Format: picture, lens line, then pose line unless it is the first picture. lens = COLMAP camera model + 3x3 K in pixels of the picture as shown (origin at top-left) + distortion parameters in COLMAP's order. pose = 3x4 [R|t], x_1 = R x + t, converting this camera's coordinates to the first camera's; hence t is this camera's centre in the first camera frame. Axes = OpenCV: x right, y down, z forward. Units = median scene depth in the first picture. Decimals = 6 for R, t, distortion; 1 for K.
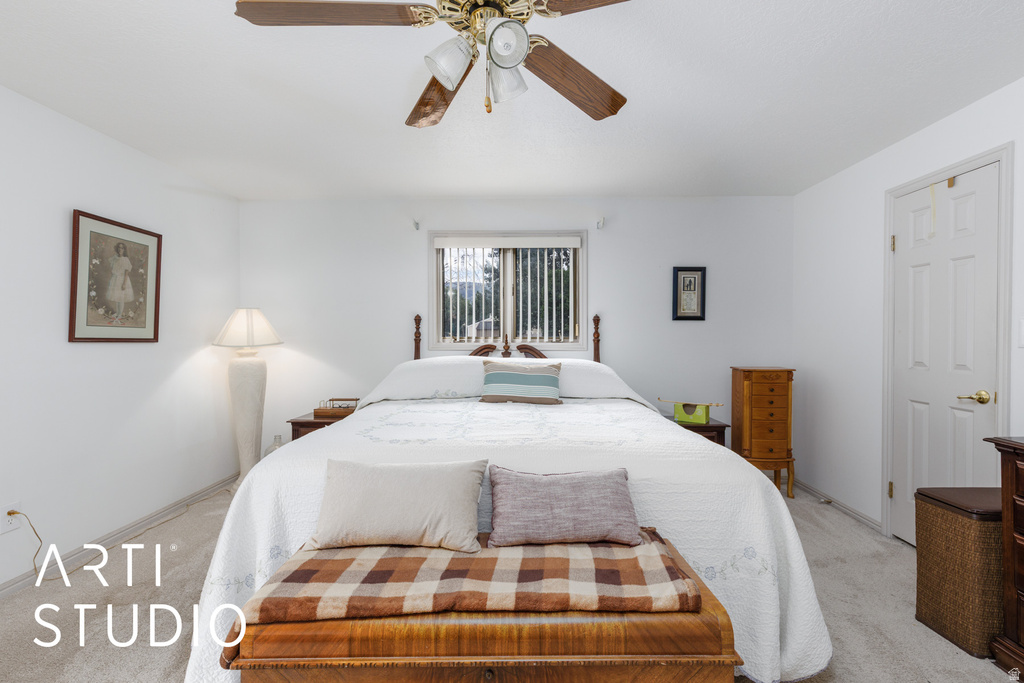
lens RADIAL K [[461.9, 0, 514.5], [0, 461.9, 341.1], [0, 0, 1]] dist [0.008491, 0.000219]
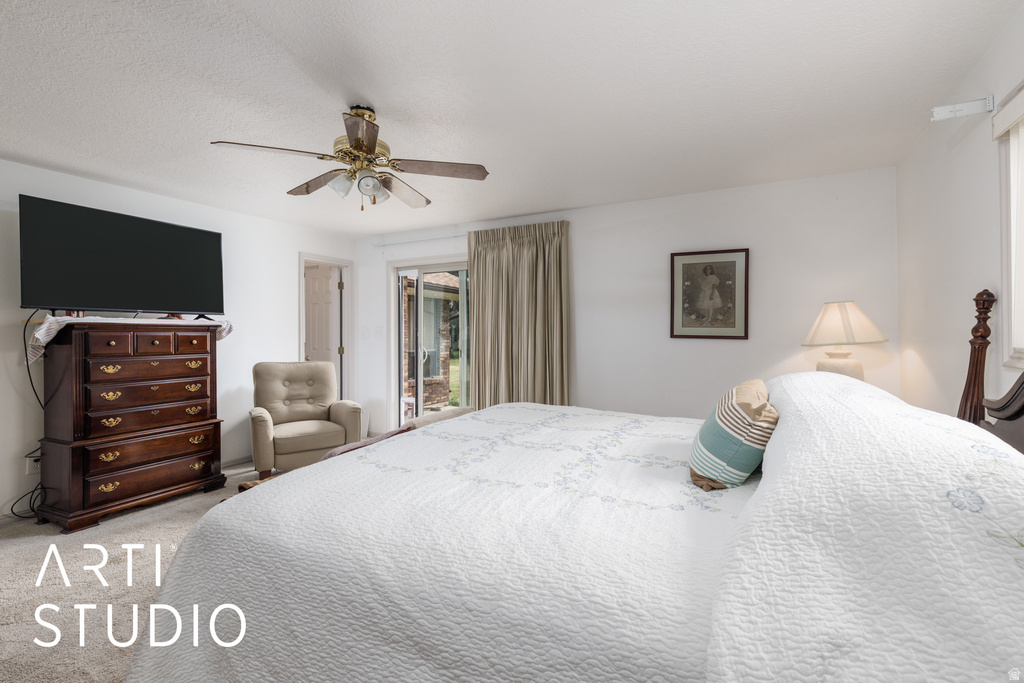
lens RADIAL K [[461.9, 0, 514.5], [0, 461.9, 341.1], [0, 0, 1]] dist [0.008491, 0.000219]
pose [[-0.439082, 0.015820, -0.898308, 0.563270], [-0.010643, 0.999683, 0.022807, -0.013746], [0.898384, 0.019575, -0.438774, 0.989329]]
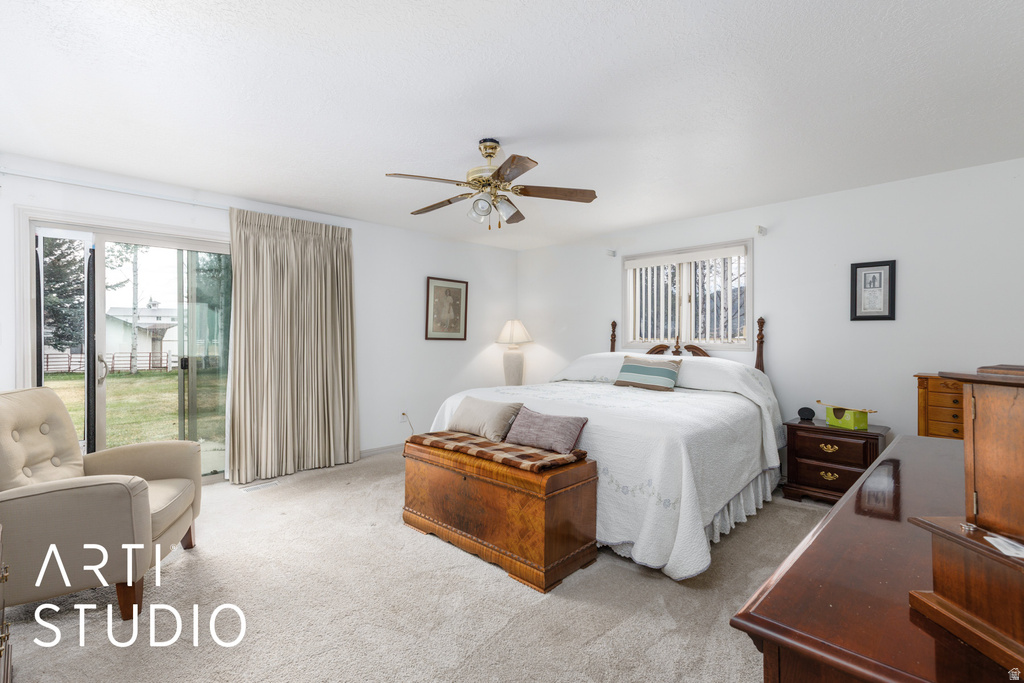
lens RADIAL K [[461.9, 0, 514.5], [0, 461.9, 341.1], [0, 0, 1]] dist [0.008491, 0.000219]
pose [[0.724596, 0.006824, -0.689141, 0.631049], [-0.010039, 0.999949, -0.000654, 0.004620], [0.689101, 0.007392, 0.724627, -0.191818]]
